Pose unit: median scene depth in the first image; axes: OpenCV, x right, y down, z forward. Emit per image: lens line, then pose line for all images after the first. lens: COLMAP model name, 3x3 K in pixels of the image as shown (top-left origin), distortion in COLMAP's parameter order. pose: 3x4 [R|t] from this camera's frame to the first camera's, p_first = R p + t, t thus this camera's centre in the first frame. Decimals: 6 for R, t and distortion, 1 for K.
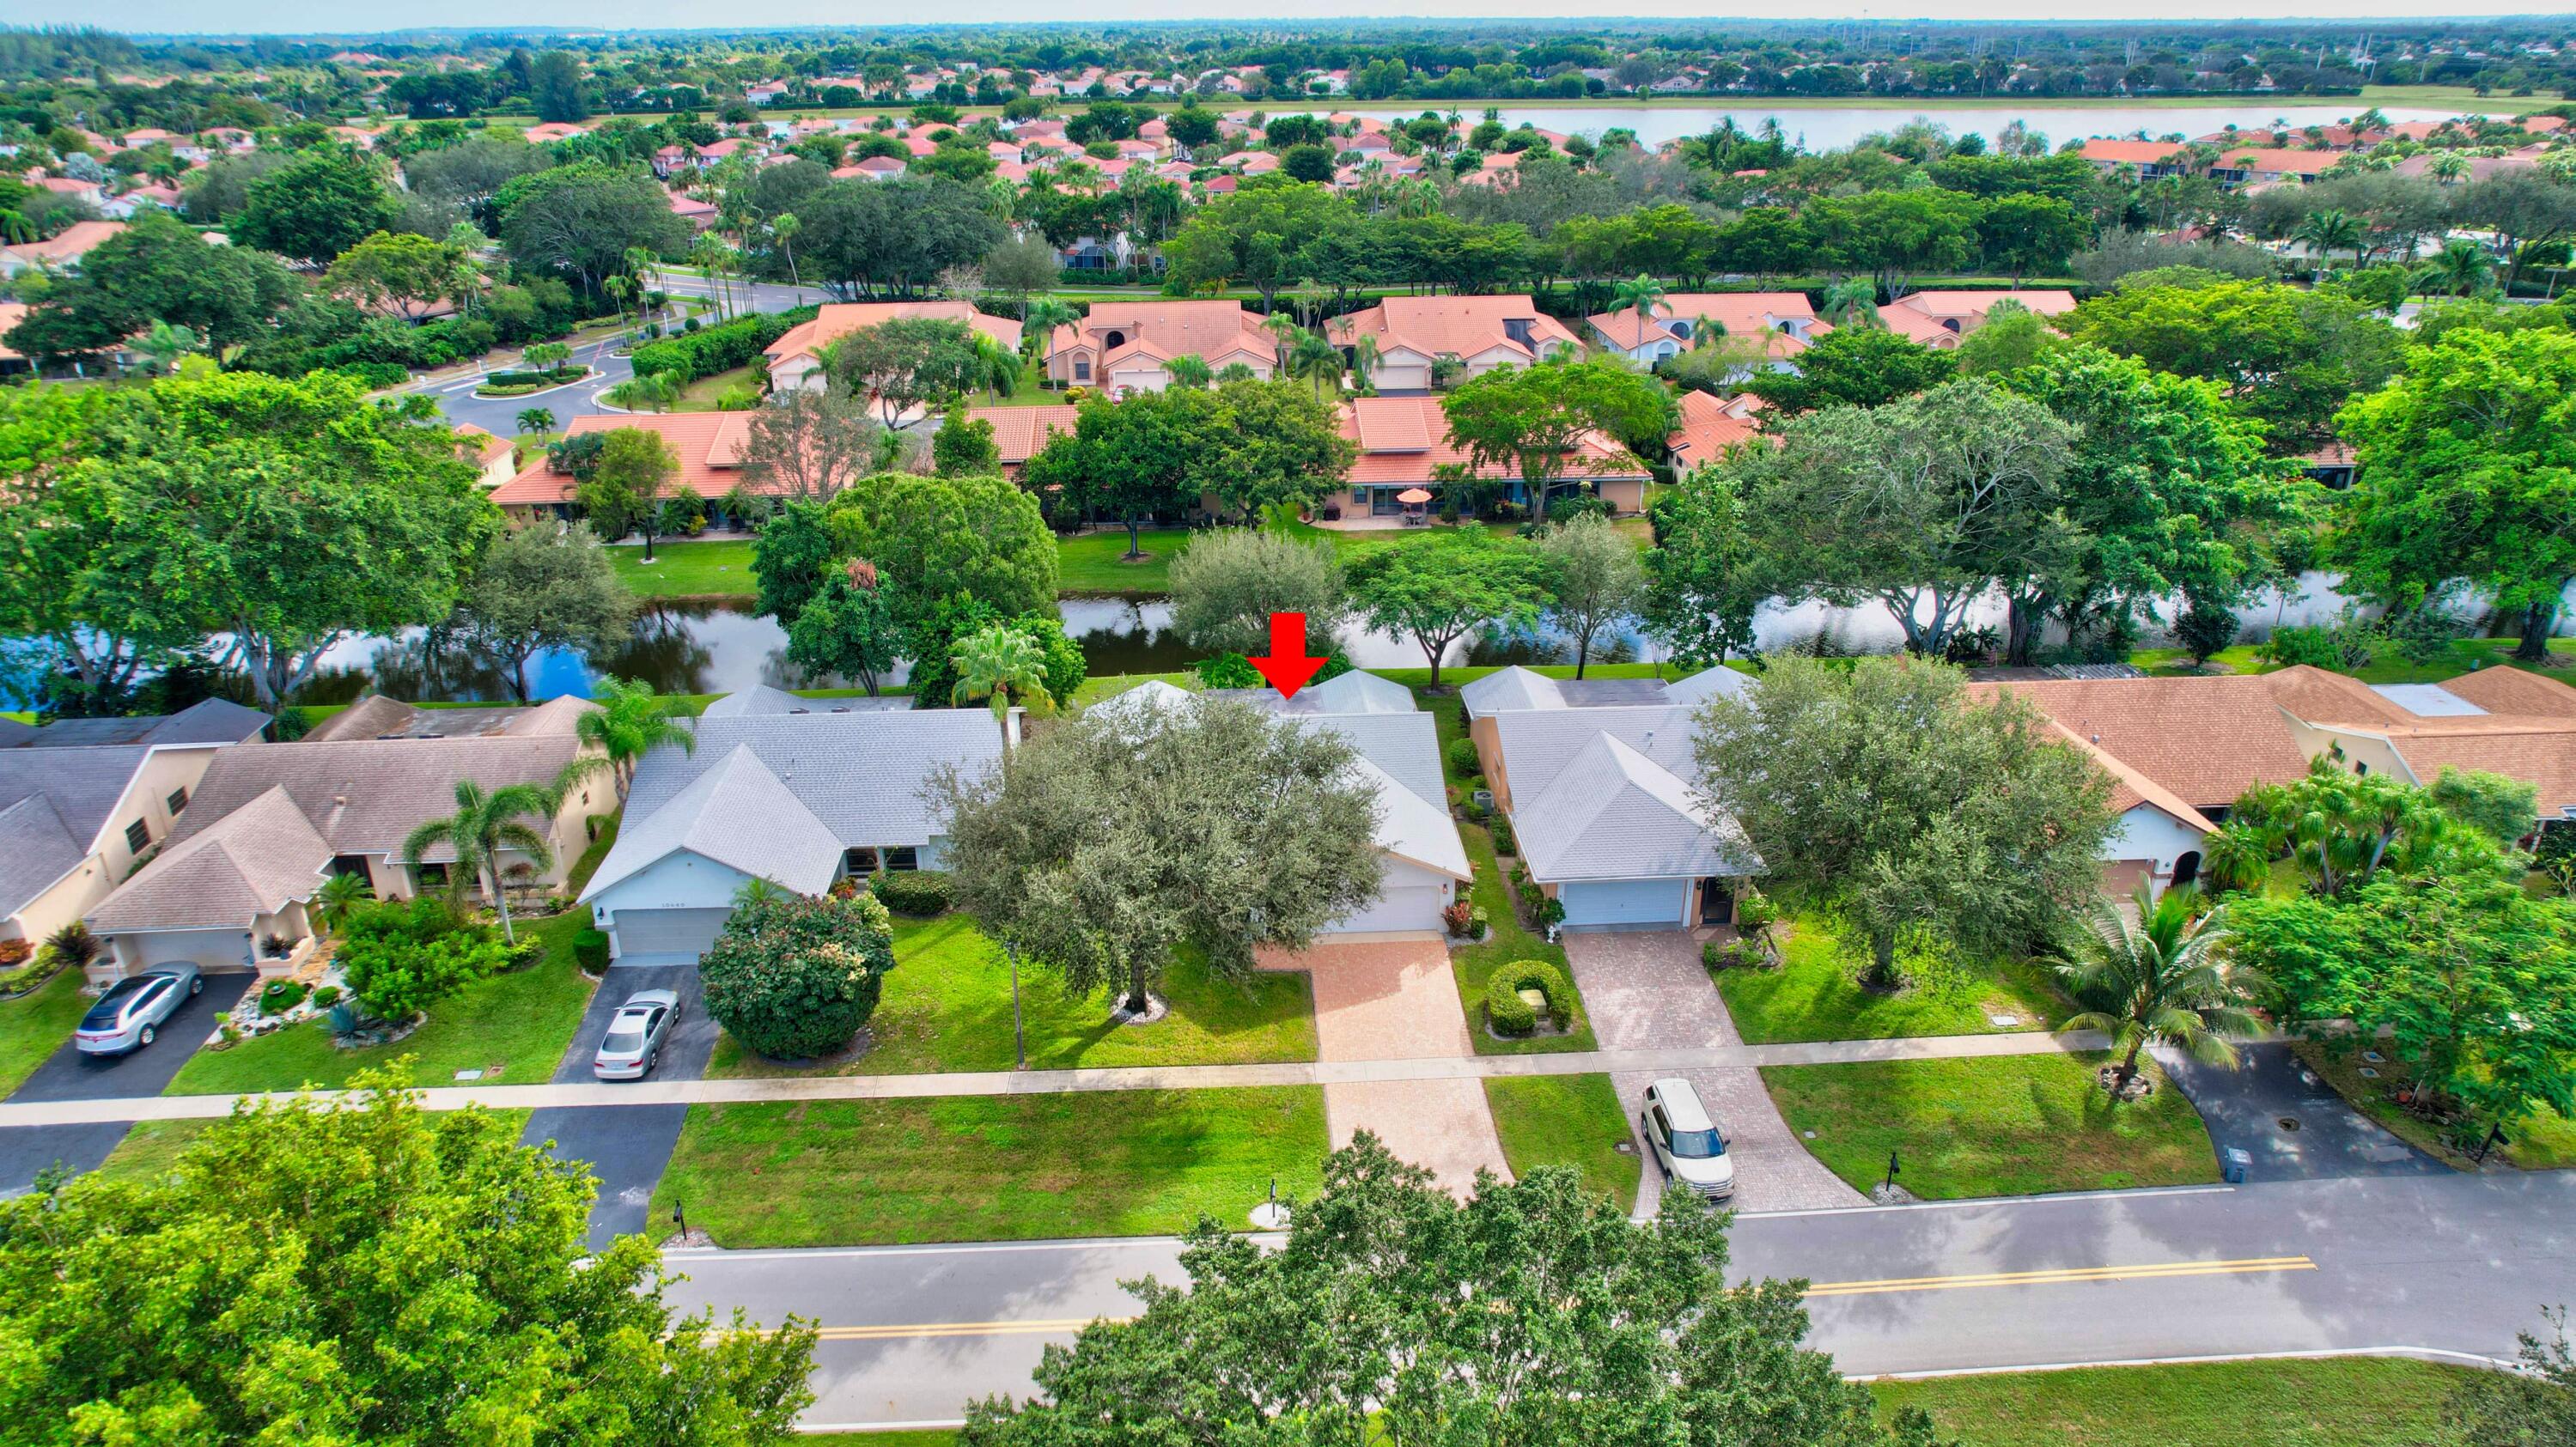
lens RADIAL K [[1626.6, 0, 1288.0], [0, 1626.6, 723.5], [0, 0, 1]] dist [-0.082938, 0.074994]
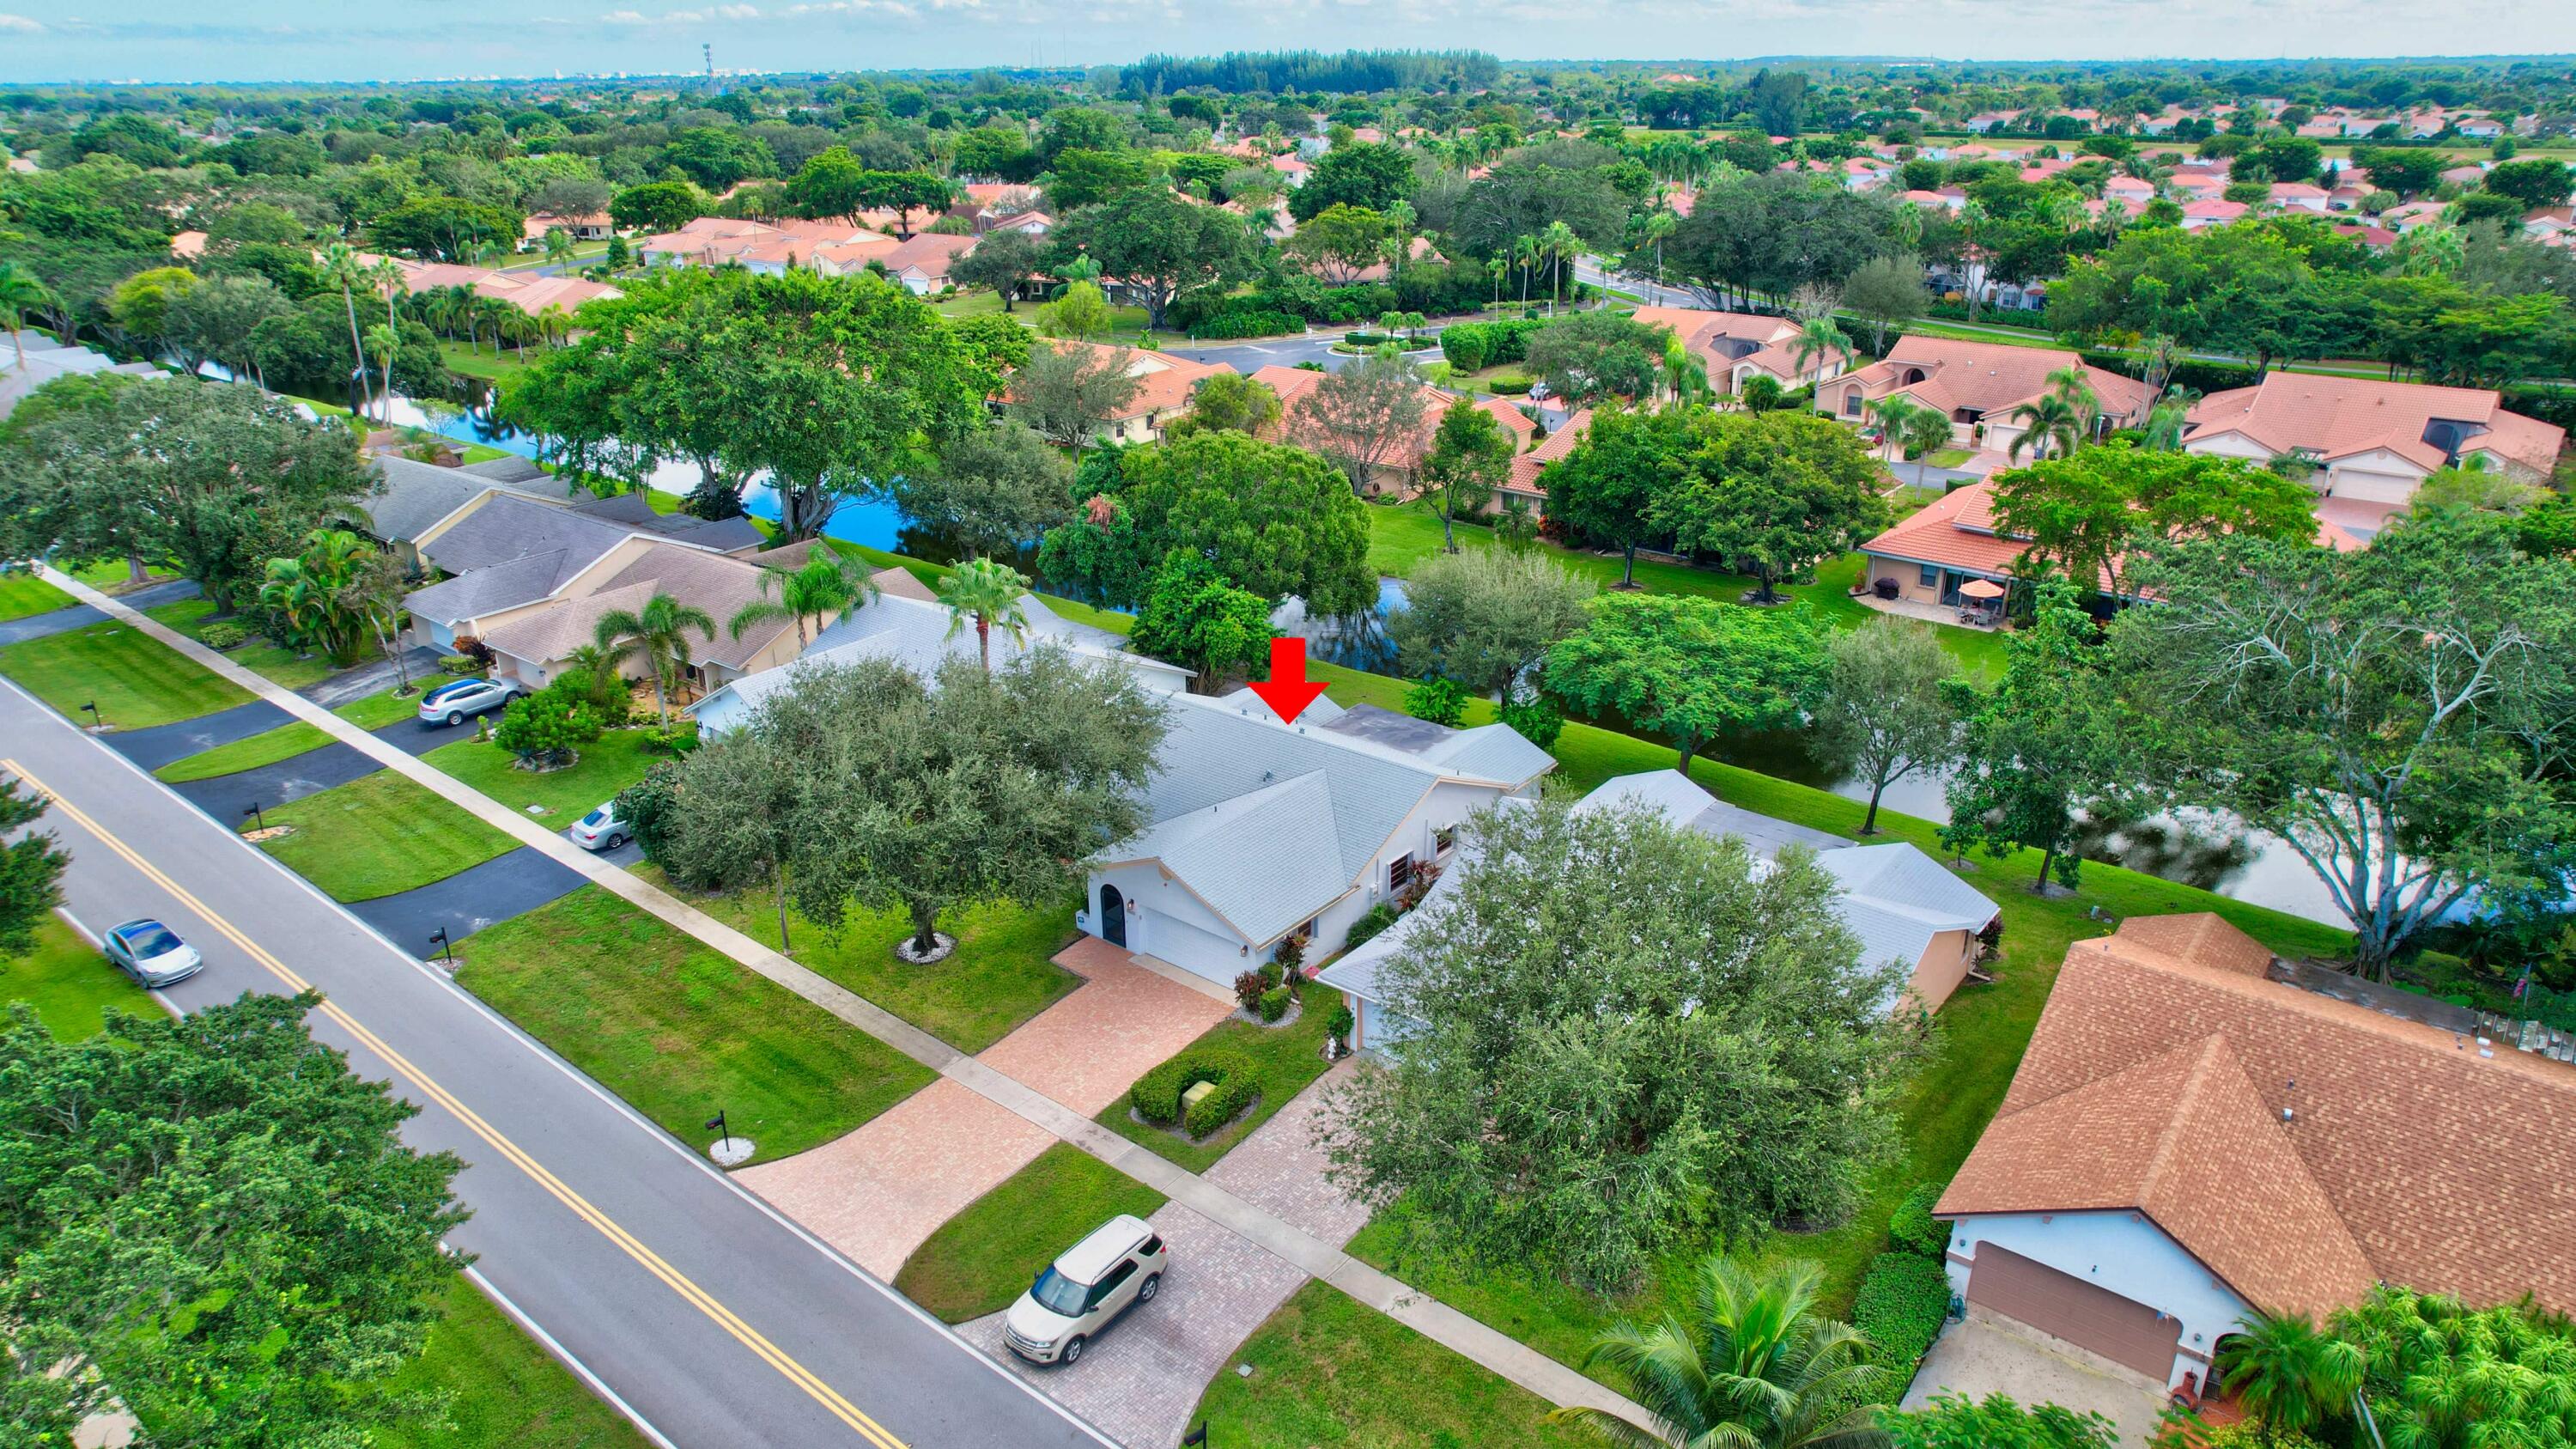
lens RADIAL K [[1627.0, 0, 1288.0], [0, 1627.0, 724.5], [0, 0, 1]] dist [-0.082938, 0.074994]
pose [[0.747236, 0.253580, -0.614276, 0.224293], [-0.262882, 0.961732, 0.077230, -0.031826], [0.610353, 0.103773, 0.785303, 0.116578]]
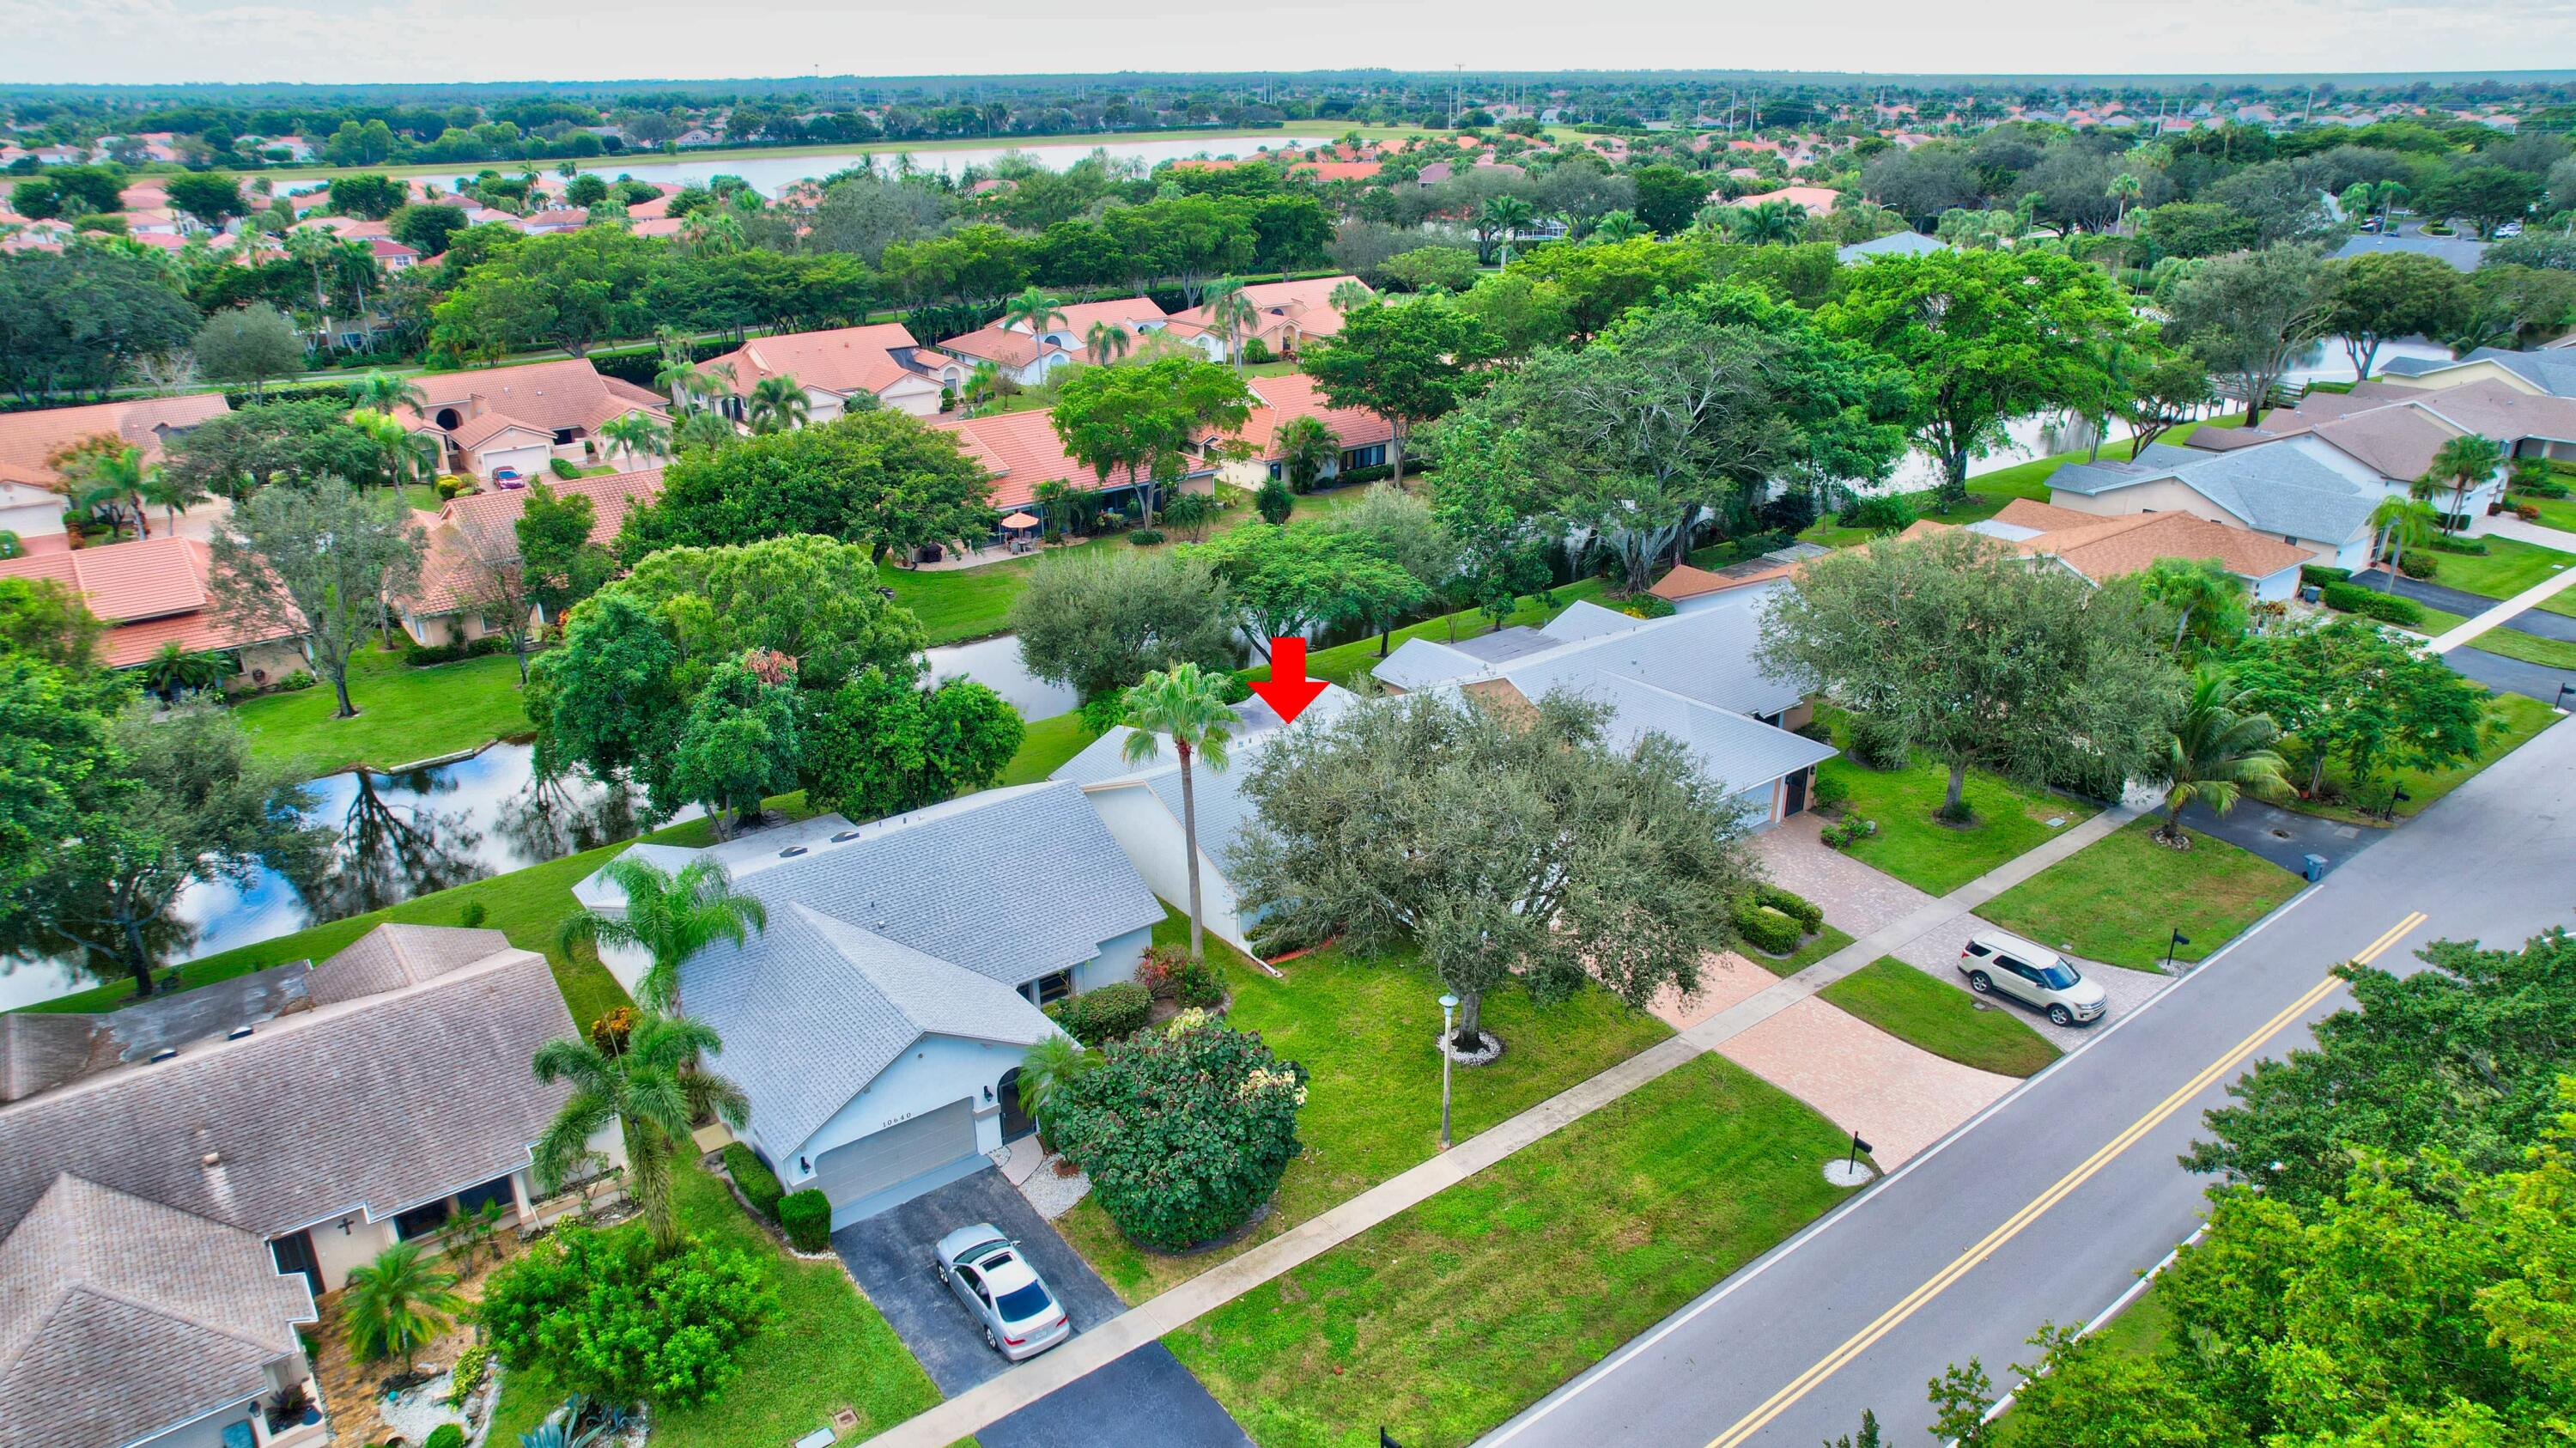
lens RADIAL K [[1626.9, 0, 1288.0], [0, 1626.9, 724.0], [0, 0, 1]] dist [-0.082938, 0.074994]
pose [[0.829722, -0.208606, 0.517730, -0.203961], [0.224448, 0.973937, 0.032719, -0.015943], [-0.511062, 0.089056, 0.854918, 0.096677]]
